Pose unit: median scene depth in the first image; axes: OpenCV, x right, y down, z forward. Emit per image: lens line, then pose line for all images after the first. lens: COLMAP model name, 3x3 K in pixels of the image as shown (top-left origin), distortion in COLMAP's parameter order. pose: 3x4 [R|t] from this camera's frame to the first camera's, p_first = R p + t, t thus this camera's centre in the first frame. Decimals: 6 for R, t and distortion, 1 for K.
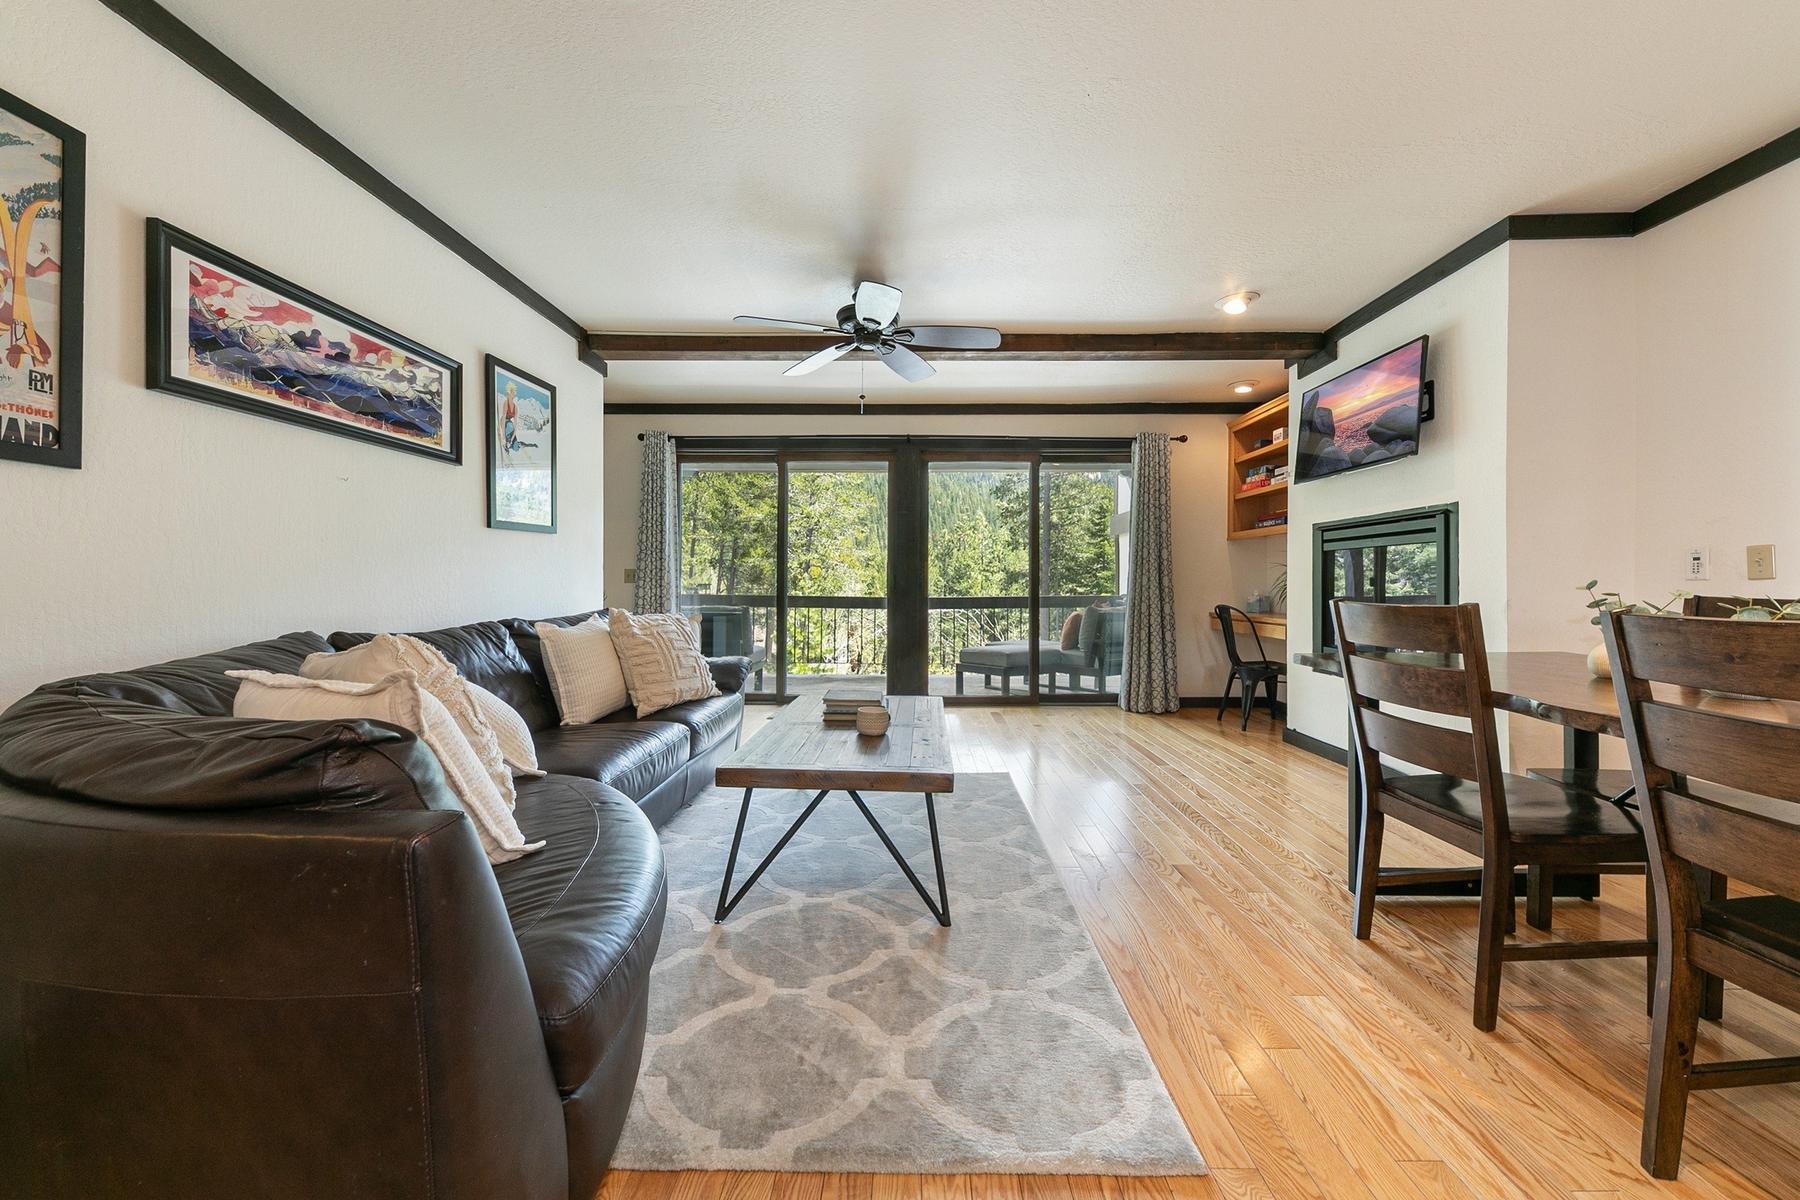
lens RADIAL K [[643.5, 0, 909.0], [0, 643.5, 586.9], [0, 0, 1]] dist [0.000105, -0.000419]
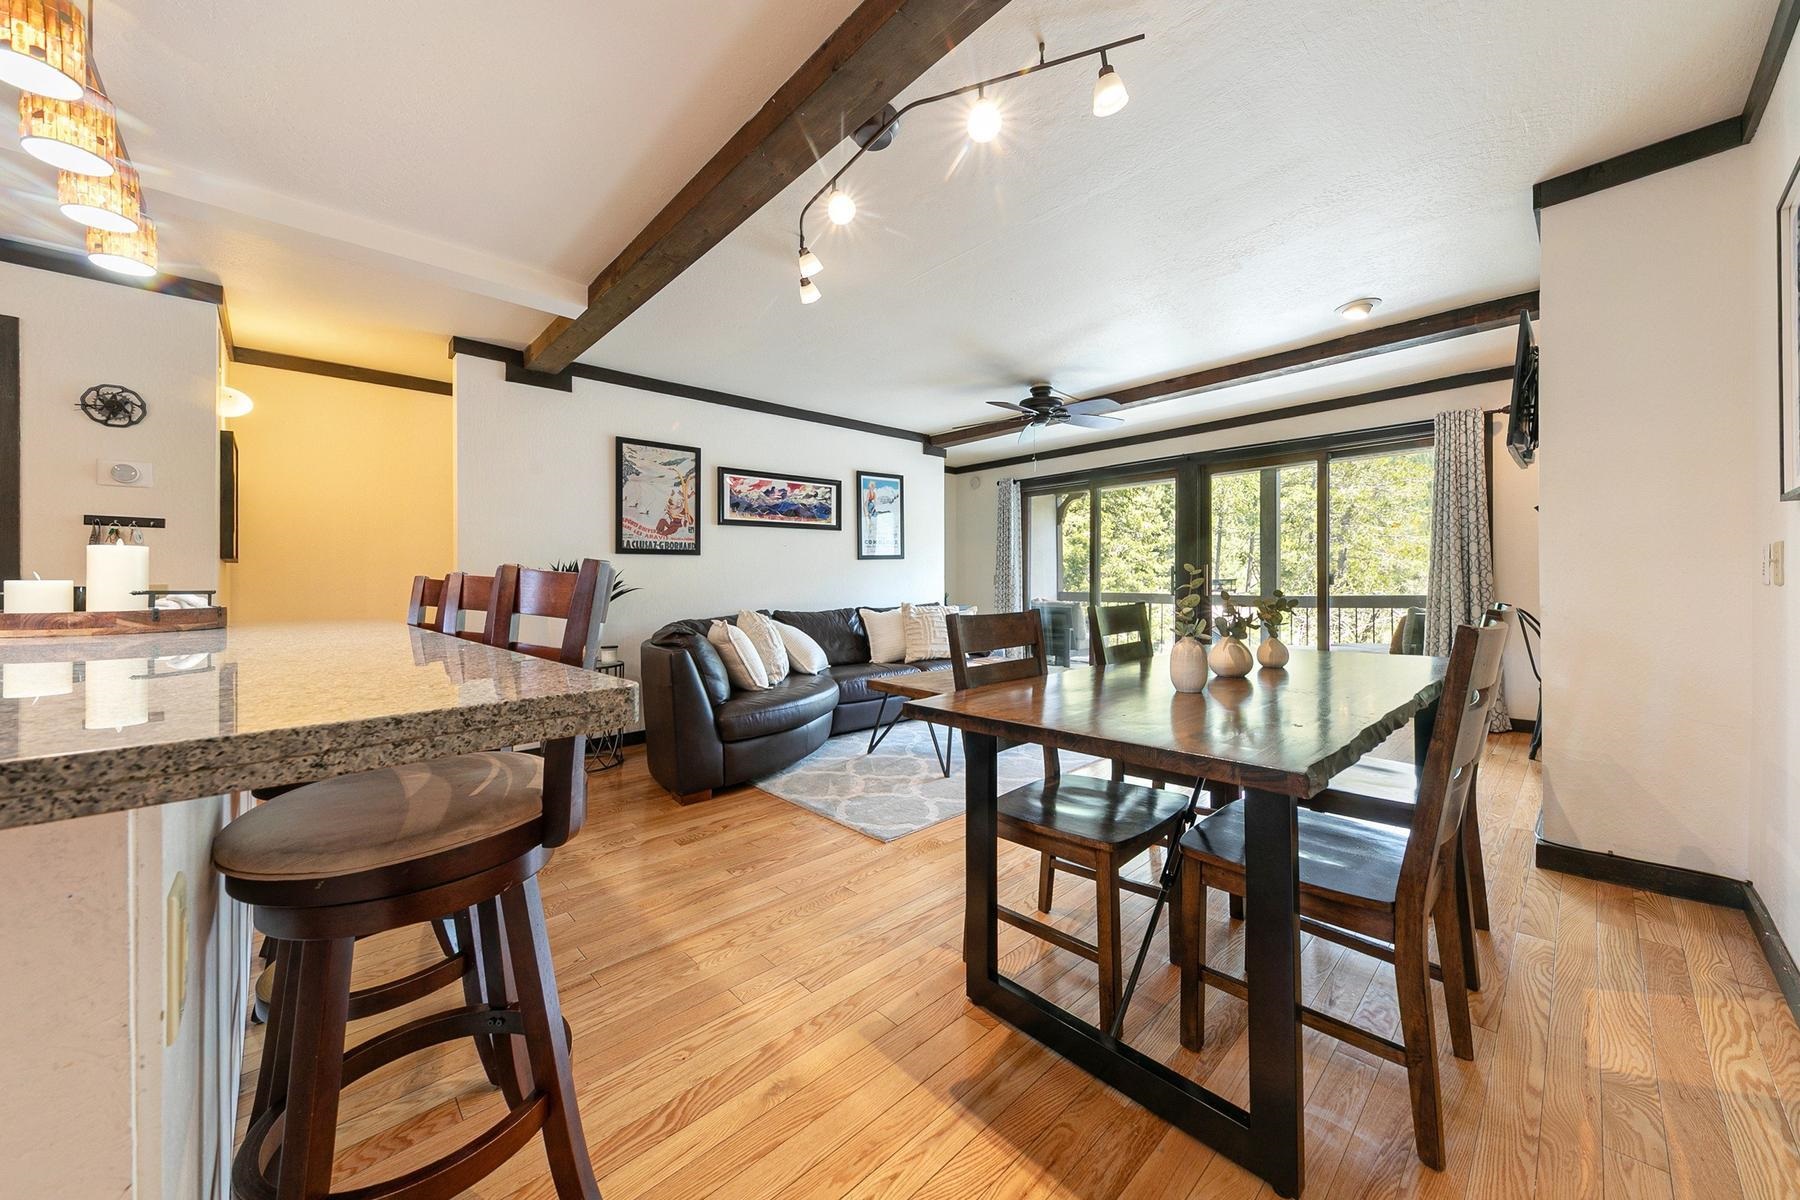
lens RADIAL K [[642.9, 0, 939.4], [0, 642.9, 578.8], [0, 0, 1]] dist [0.000964, -0.000027]
pose [[0.714423, -0.013312, -0.699588, 0.819733], [0.009355, 0.999911, -0.009473, -0.014023], [0.699652, 0.000223, 0.714484, -0.200432]]
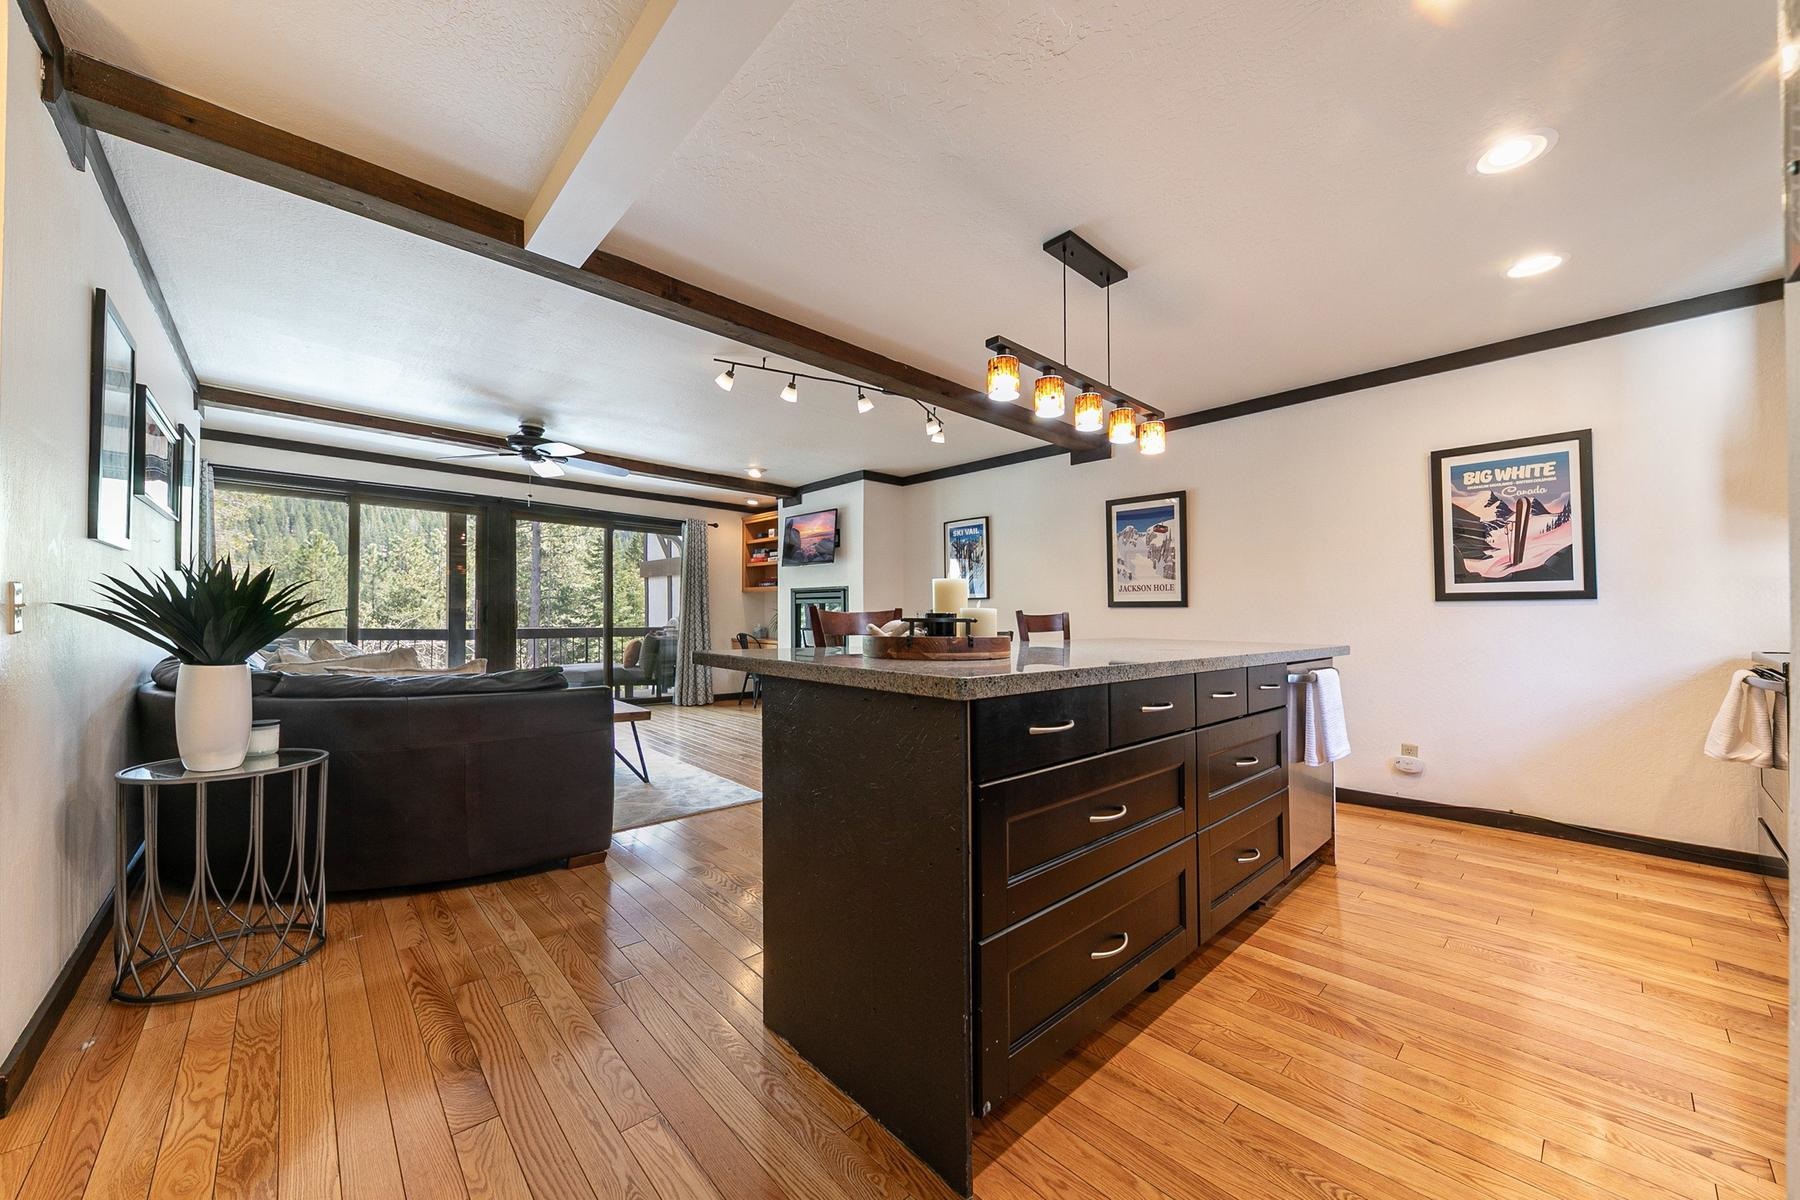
lens RADIAL K [[618.7, 0, 934.1], [0, 618.7, 616.3], [0, 0, 1]] dist [0.007618, -0.003480]
pose [[0.692431, 0.009650, 0.721419, -0.461253], [-0.007947, 0.999952, -0.005748, -0.013620], [-0.721440, -0.001753, 0.692475, -0.662201]]
